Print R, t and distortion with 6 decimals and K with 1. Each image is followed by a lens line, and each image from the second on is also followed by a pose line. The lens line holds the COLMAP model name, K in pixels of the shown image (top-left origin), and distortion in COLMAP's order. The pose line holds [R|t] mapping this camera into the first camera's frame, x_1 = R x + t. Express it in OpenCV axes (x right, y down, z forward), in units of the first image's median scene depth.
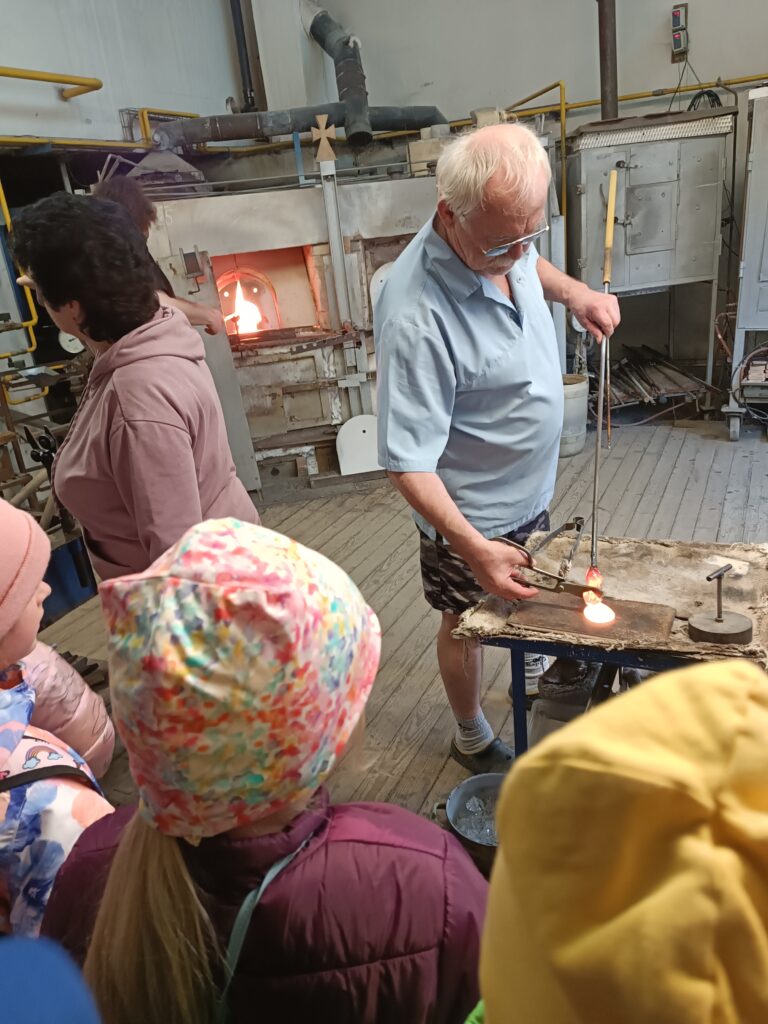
lens RADIAL K [[730.8, 0, 384.0], [0, 730.8, 512.0], [0, 0, 1]] dist [0.006002, -0.020765]
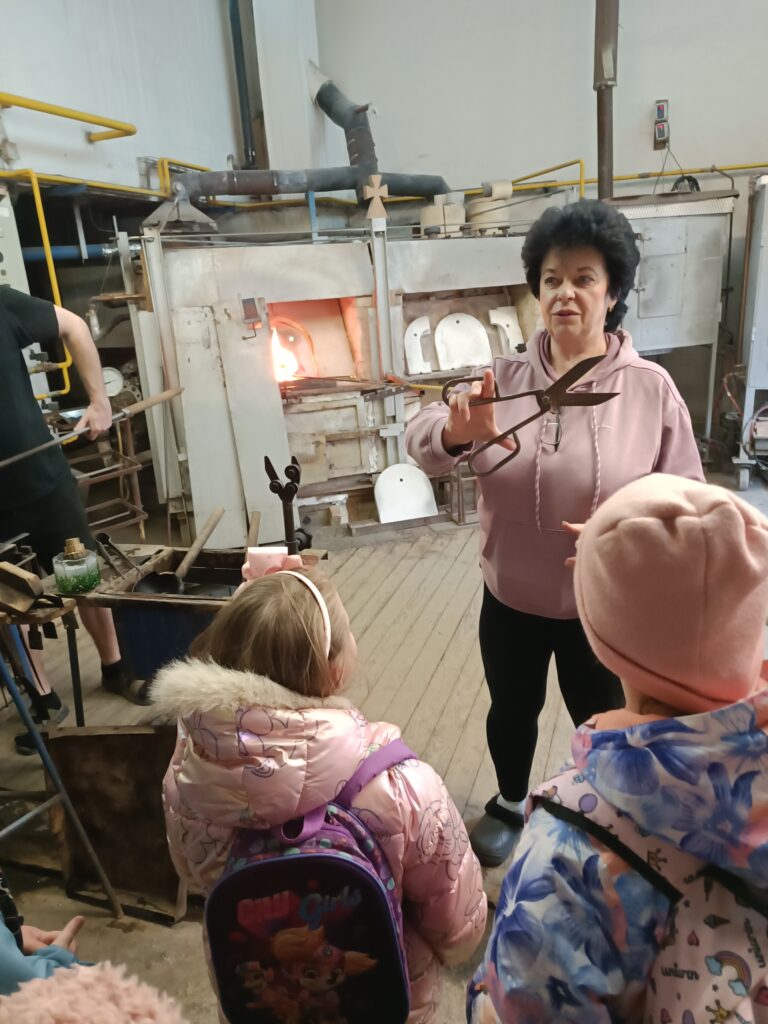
lens RADIAL K [[726.6, 0, 382.3], [0, 726.6, 509.8], [0, 0, 1]] dist [0.006148, 0.001646]
pose [[0.990299, -0.000332, 0.138956, -0.192473], [0.011942, 0.996500, -0.082730, 0.012958], [-0.138442, 0.083587, 0.986837, 0.020304]]
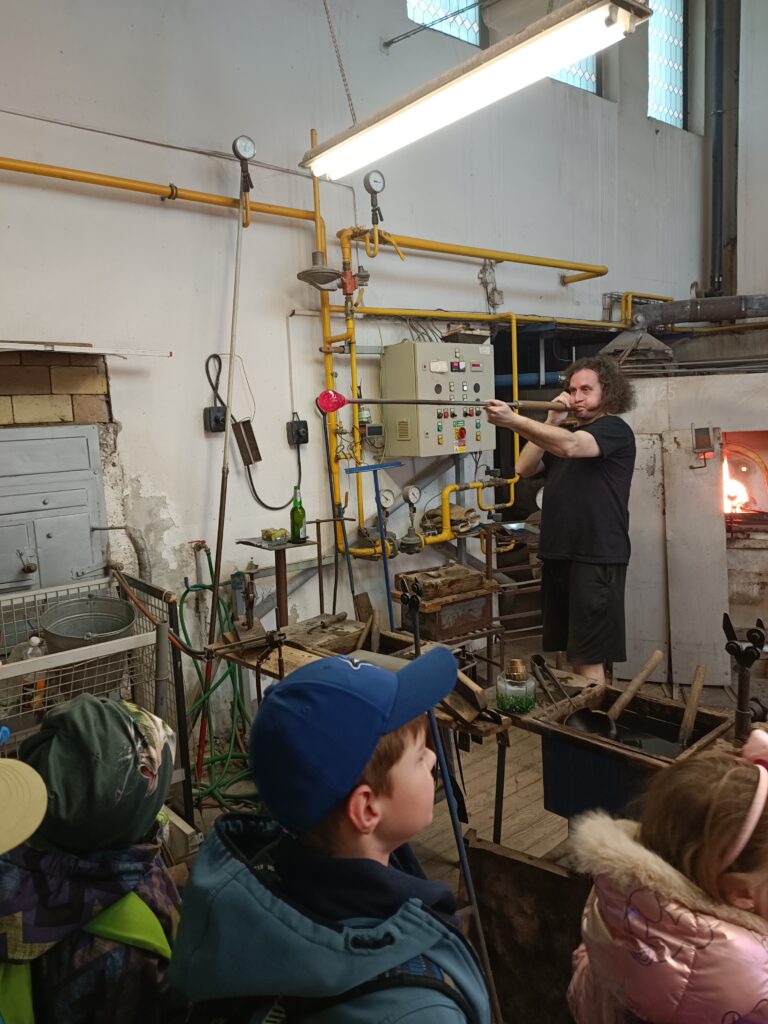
lens RADIAL K [[726.6, 0, 382.3], [0, 726.6, 509.8], [0, 0, 1]] dist [0.006148, 0.001646]
pose [[0.906727, 0.113839, -0.406063, -0.212730], [-0.199240, 0.964278, -0.174561, -0.000069], [0.371686, 0.239183, 0.897018, 0.009294]]
